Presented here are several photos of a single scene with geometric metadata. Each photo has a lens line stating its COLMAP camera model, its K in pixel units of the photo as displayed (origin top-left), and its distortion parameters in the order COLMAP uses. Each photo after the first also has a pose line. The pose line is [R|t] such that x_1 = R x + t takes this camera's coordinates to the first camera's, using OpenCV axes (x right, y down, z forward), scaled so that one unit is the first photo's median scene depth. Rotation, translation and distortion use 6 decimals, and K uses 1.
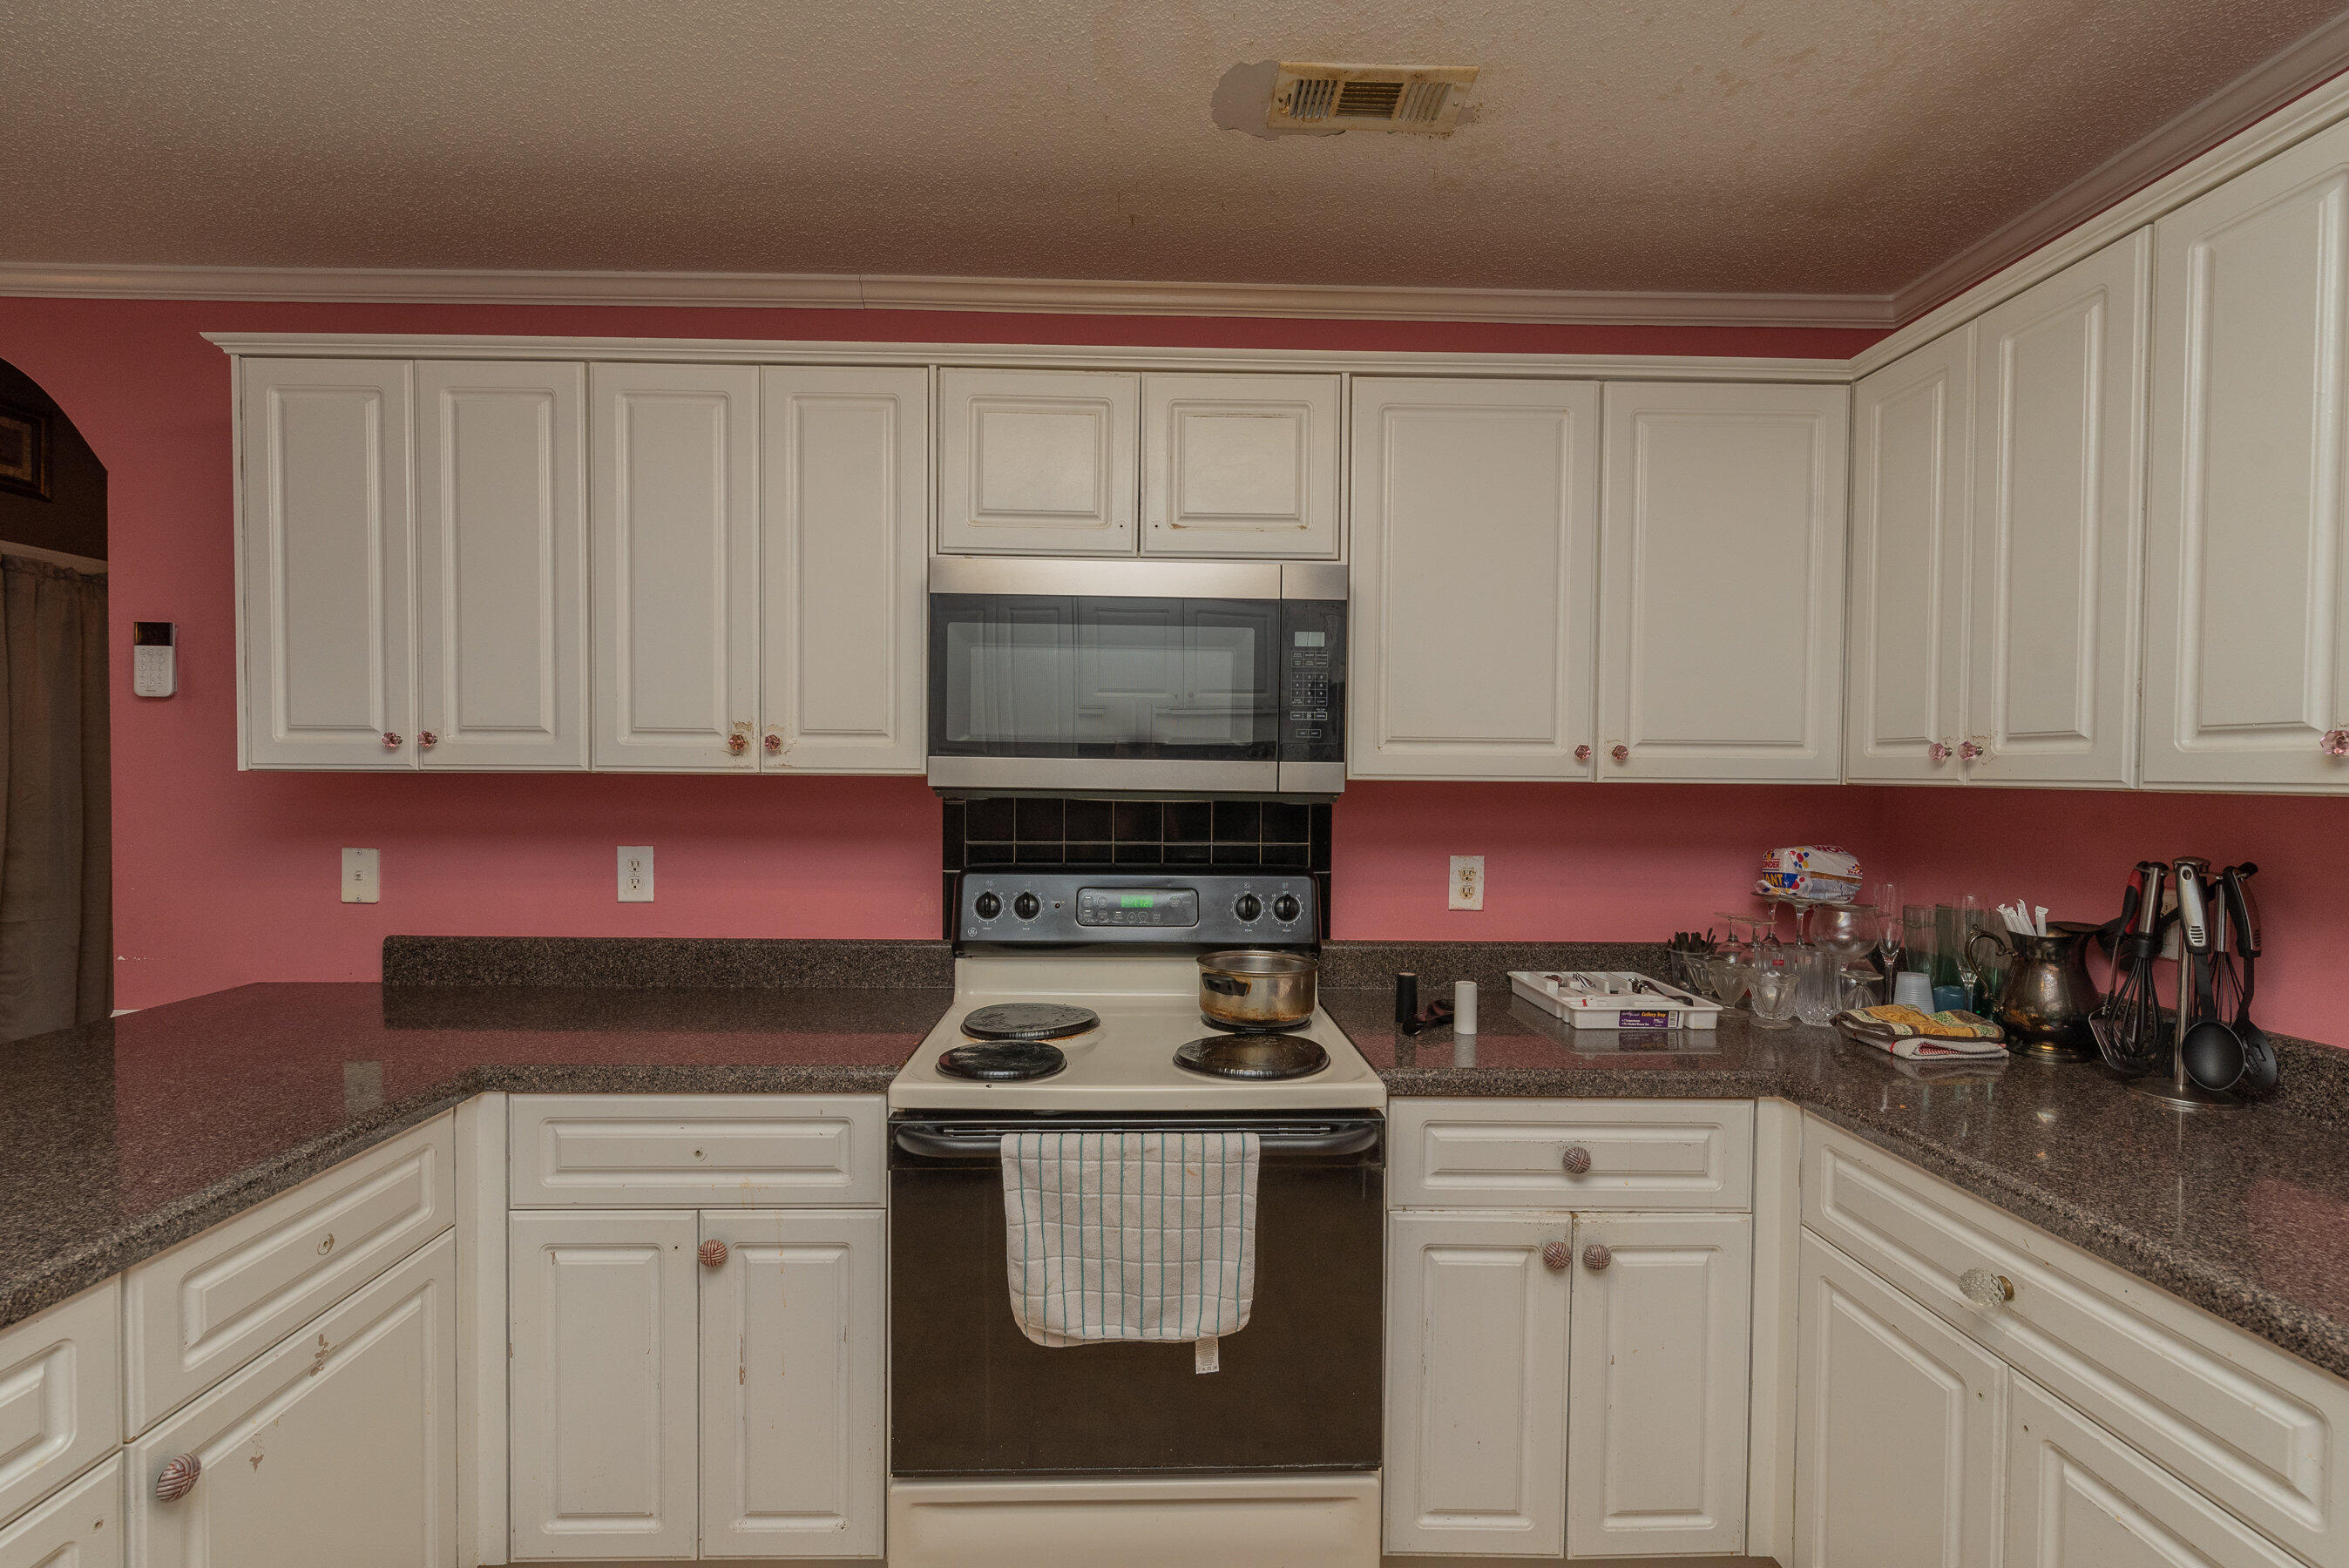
lens RADIAL K [[1014.7, 0, 1139.7], [0, 1014.7, 787.7], [0, 0, 1]] dist [0.001334, -0.000070]
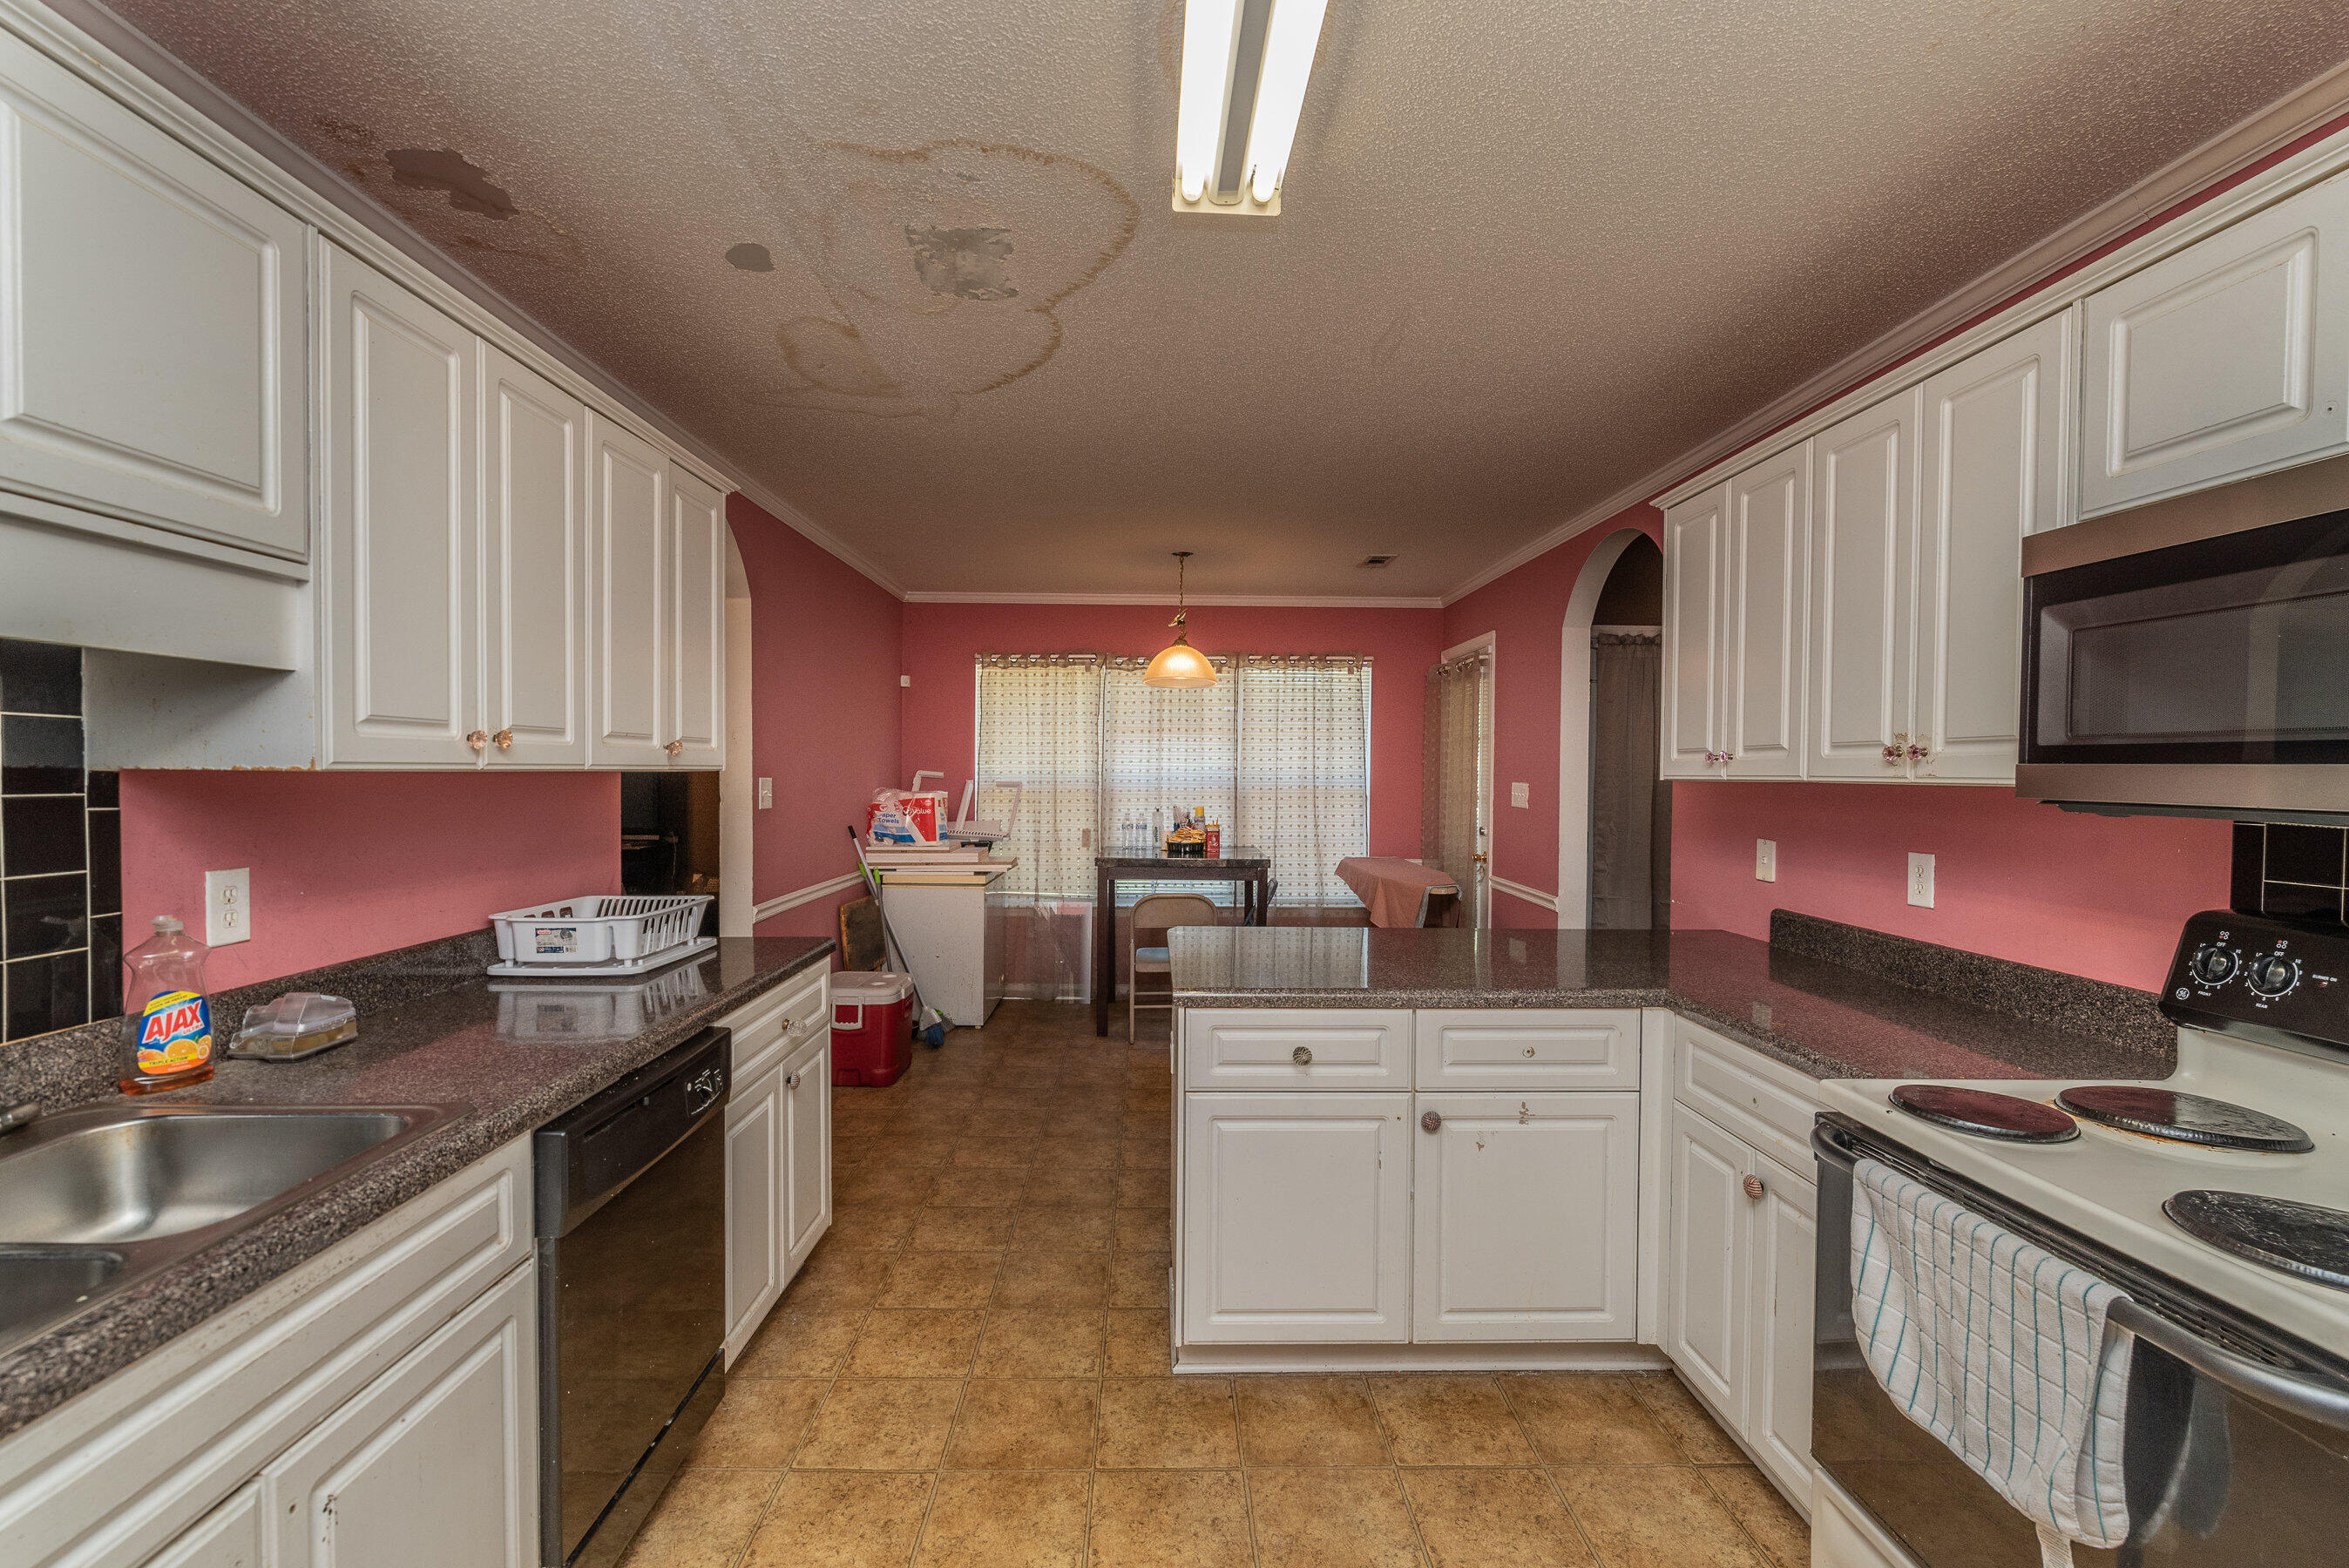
lens RADIAL K [[1003.5, 0, 1173.4], [0, 1003.5, 796.1], [0, 0, 1]] dist [-0.038367, -0.000067]
pose [[0.003681, 0.016811, -0.999852, 0.596419], [-0.025405, 0.999538, 0.016713, 0.001248], [0.999670, 0.025340, 0.004107, 0.257425]]
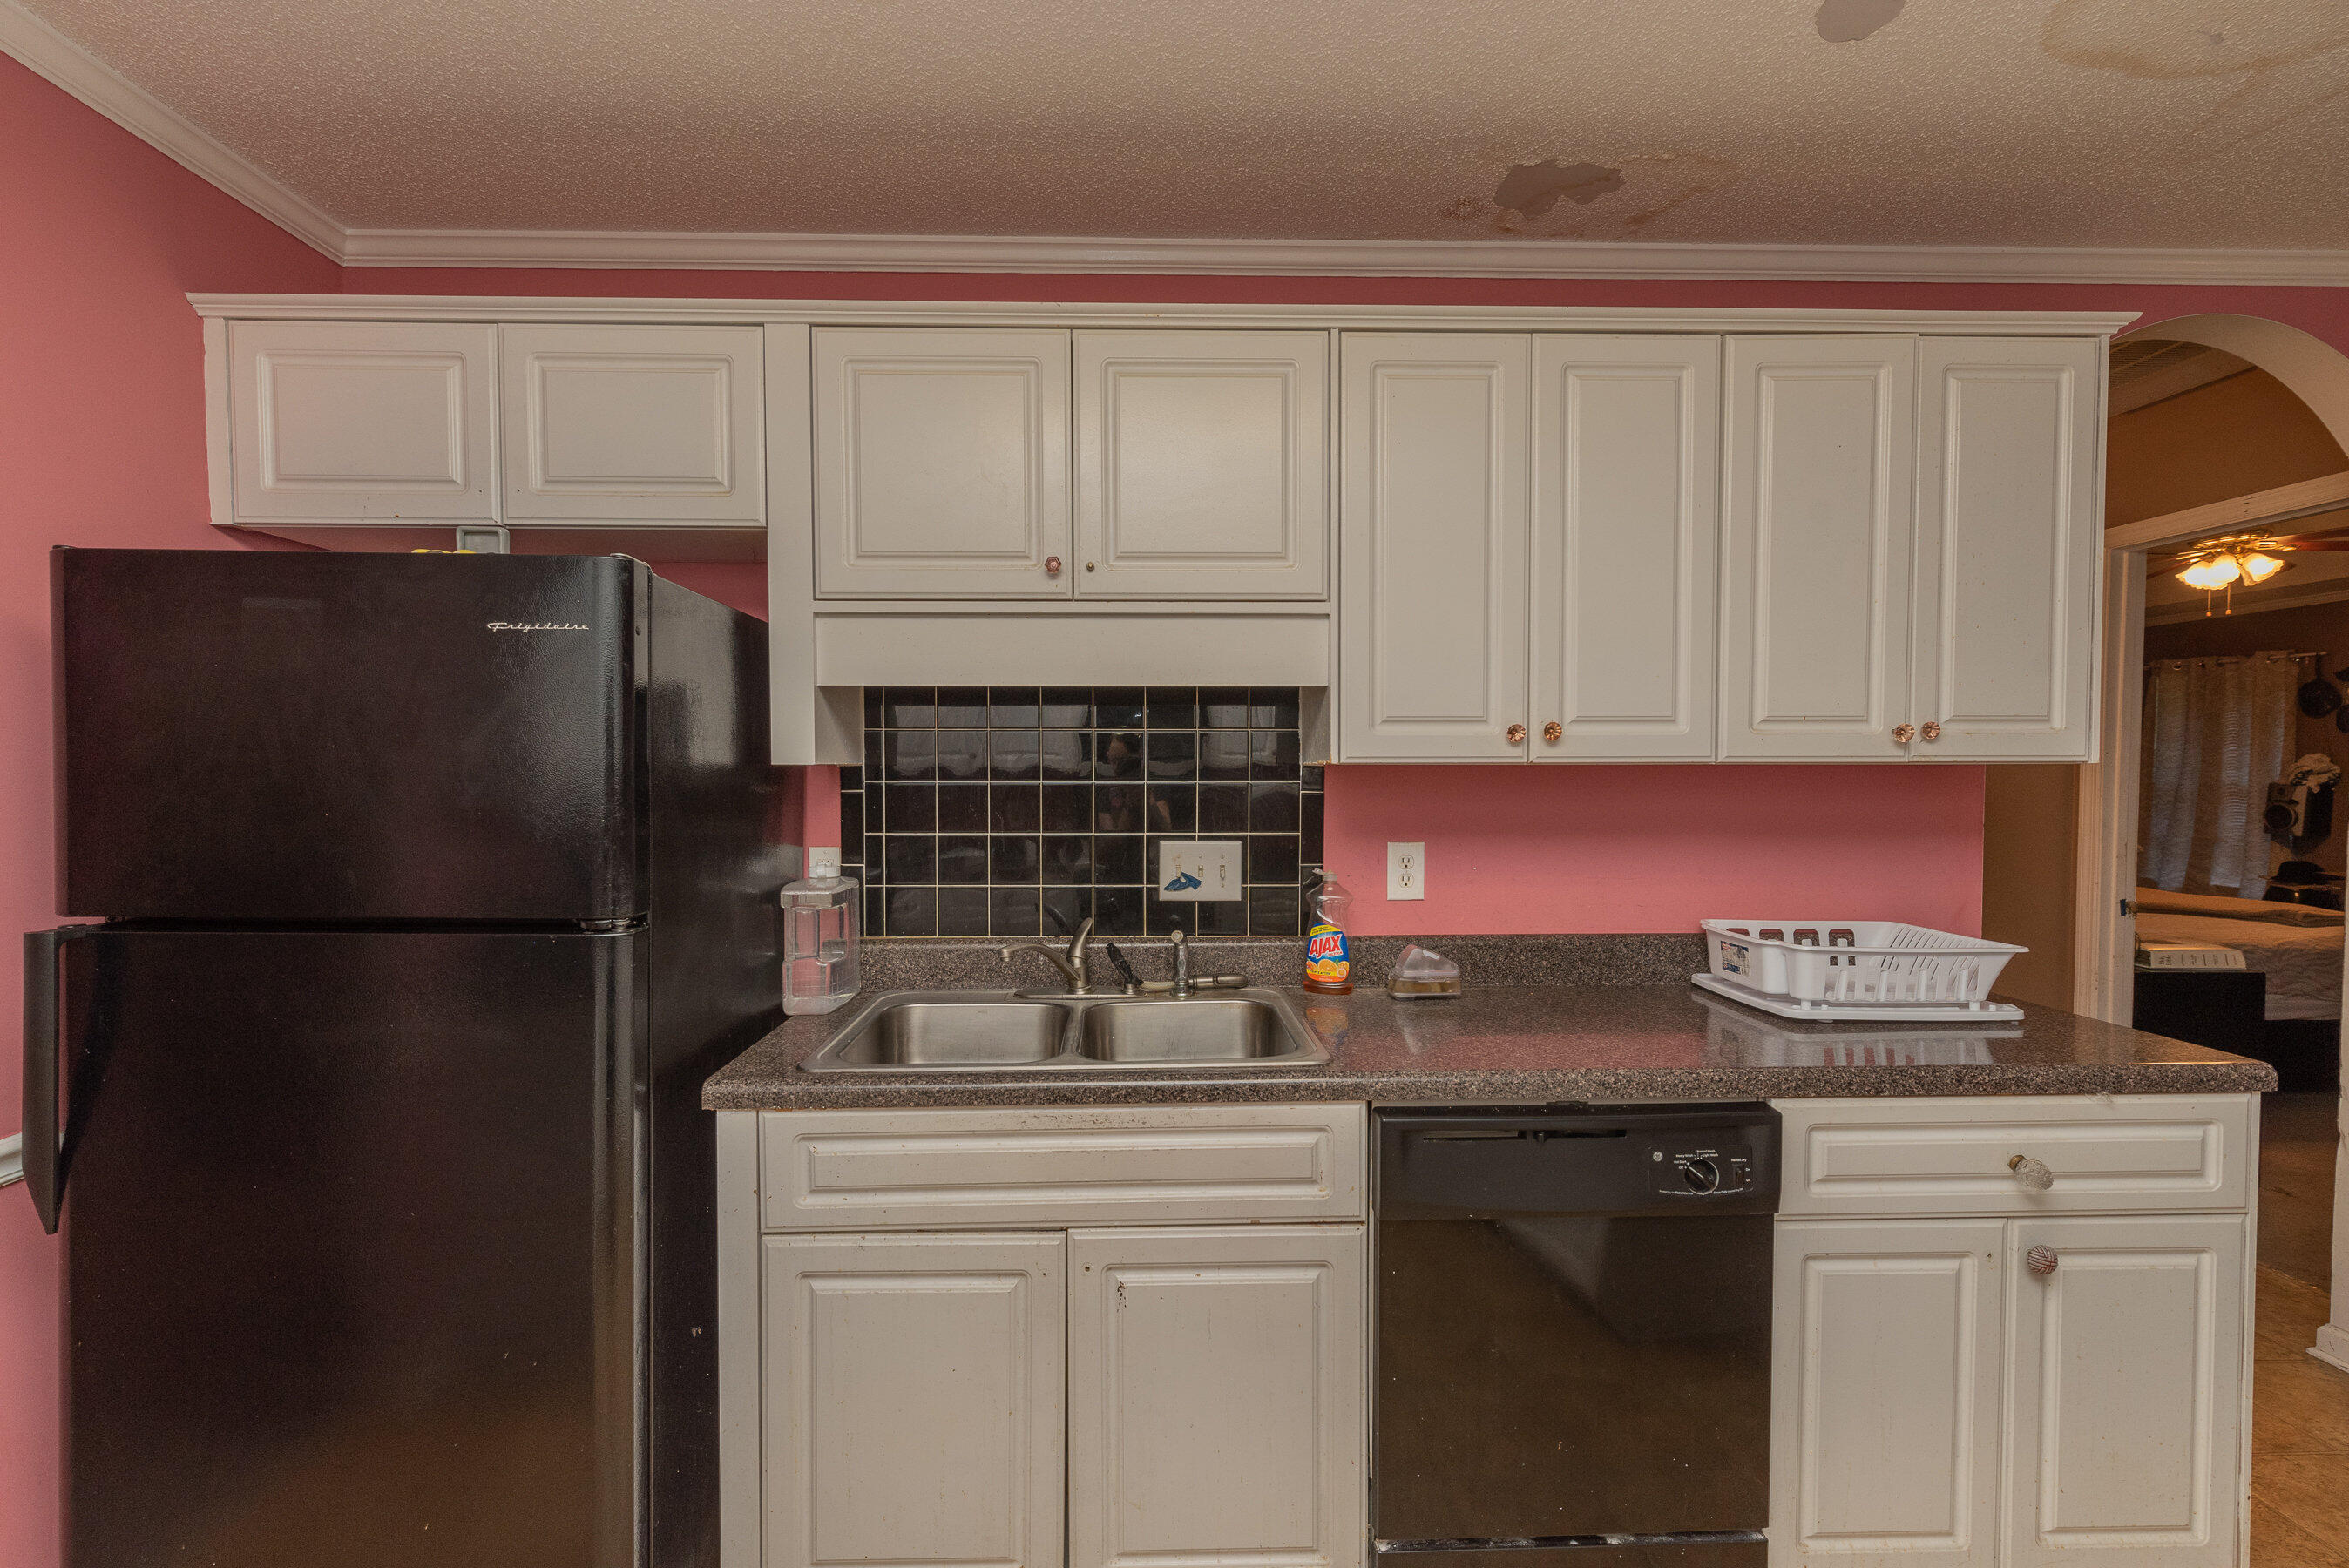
lens RADIAL K [[1006.9, 0, 1165.4], [0, 1006.9, 795.6], [0, 0, 1]] dist [-0.001825, -0.000467]
pose [[-0.999971, -0.007528, -0.001218, 0.033048], [-0.007575, 0.998947, 0.045257, -0.001201], [0.000876, 0.045265, -0.998975, 0.564195]]
